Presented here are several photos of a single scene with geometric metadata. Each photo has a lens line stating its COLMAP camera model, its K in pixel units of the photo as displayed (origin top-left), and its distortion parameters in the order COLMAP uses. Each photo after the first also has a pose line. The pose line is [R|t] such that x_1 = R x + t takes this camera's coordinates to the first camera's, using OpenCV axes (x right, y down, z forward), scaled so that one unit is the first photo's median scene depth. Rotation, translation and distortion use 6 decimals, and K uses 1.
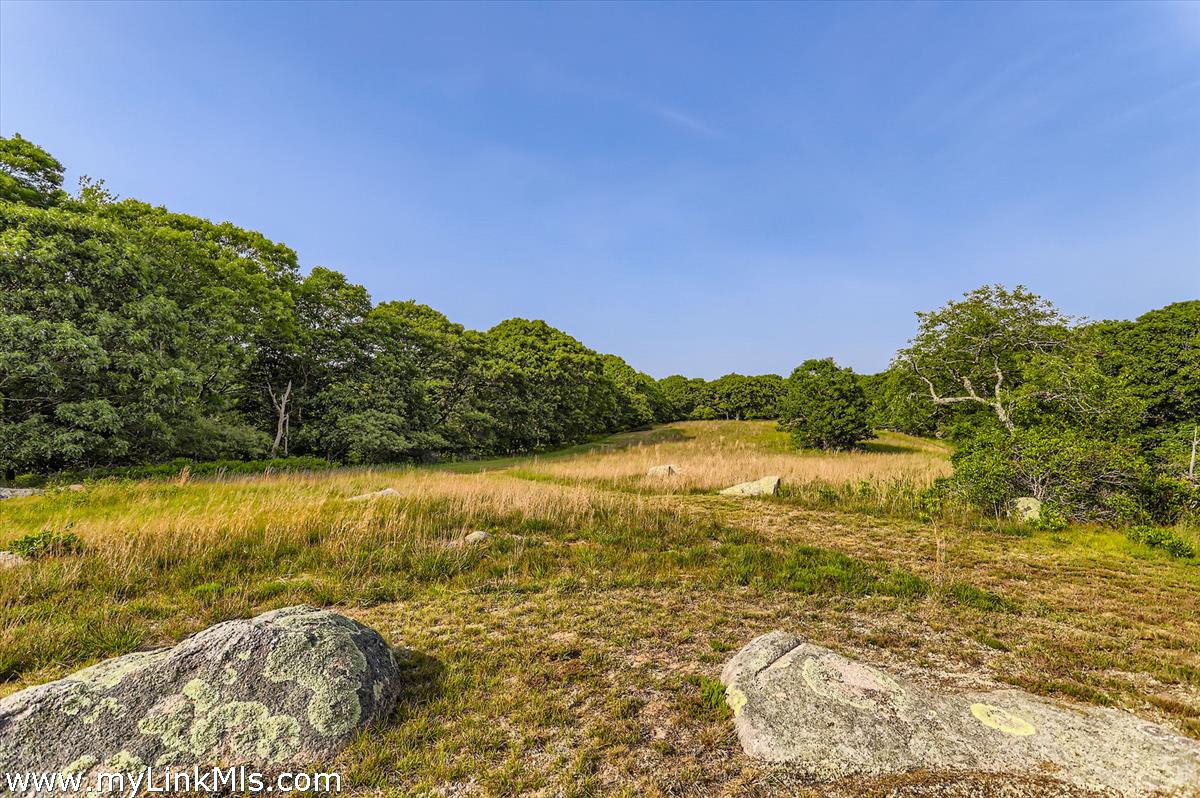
lens RADIAL K [[588.8, 0, 600.0], [0, 588.8, 399.0], [0, 0, 1]] dist [-0.000788, 0.000329]
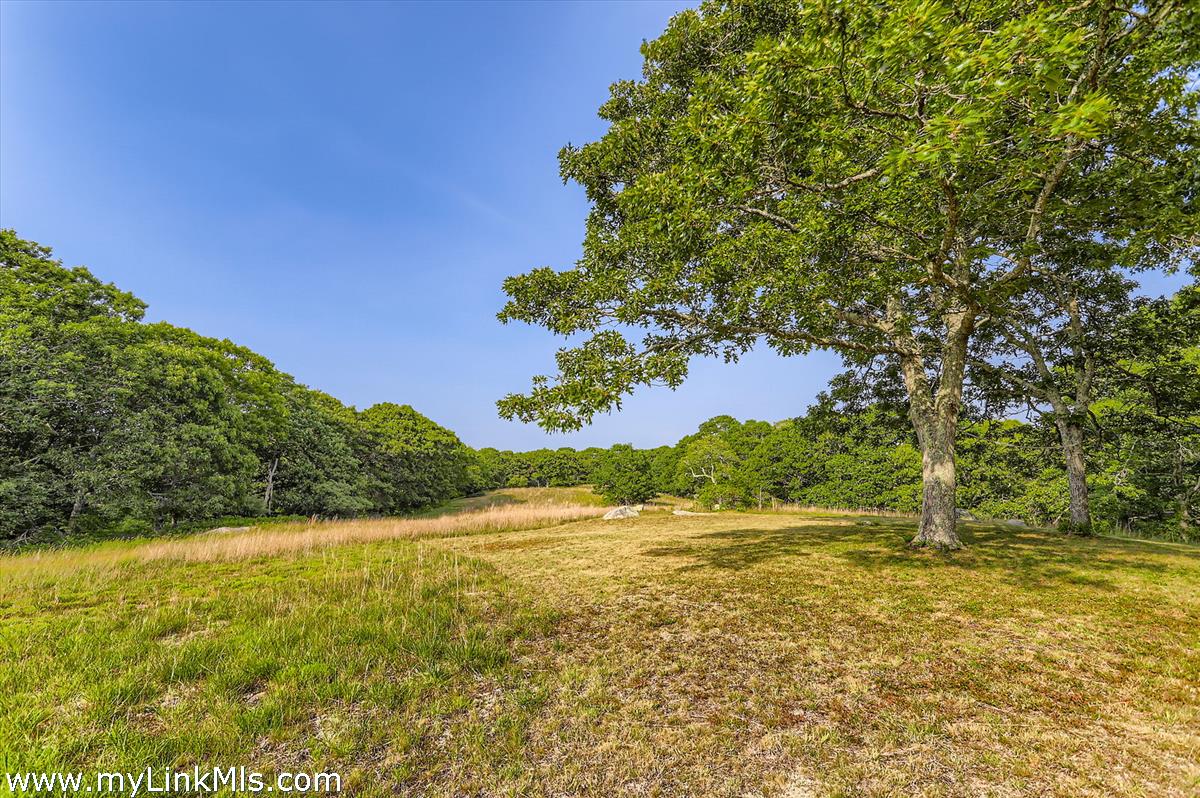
lens RADIAL K [[588.8, 0, 600.0], [0, 588.8, 399.0], [0, 0, 1]] dist [-0.000788, 0.000329]
pose [[0.934127, 0.042311, 0.354424, -0.168556], [-0.001244, 0.993329, -0.115306, -0.007147], [-0.356939, 0.107270, 0.927948, -0.291694]]
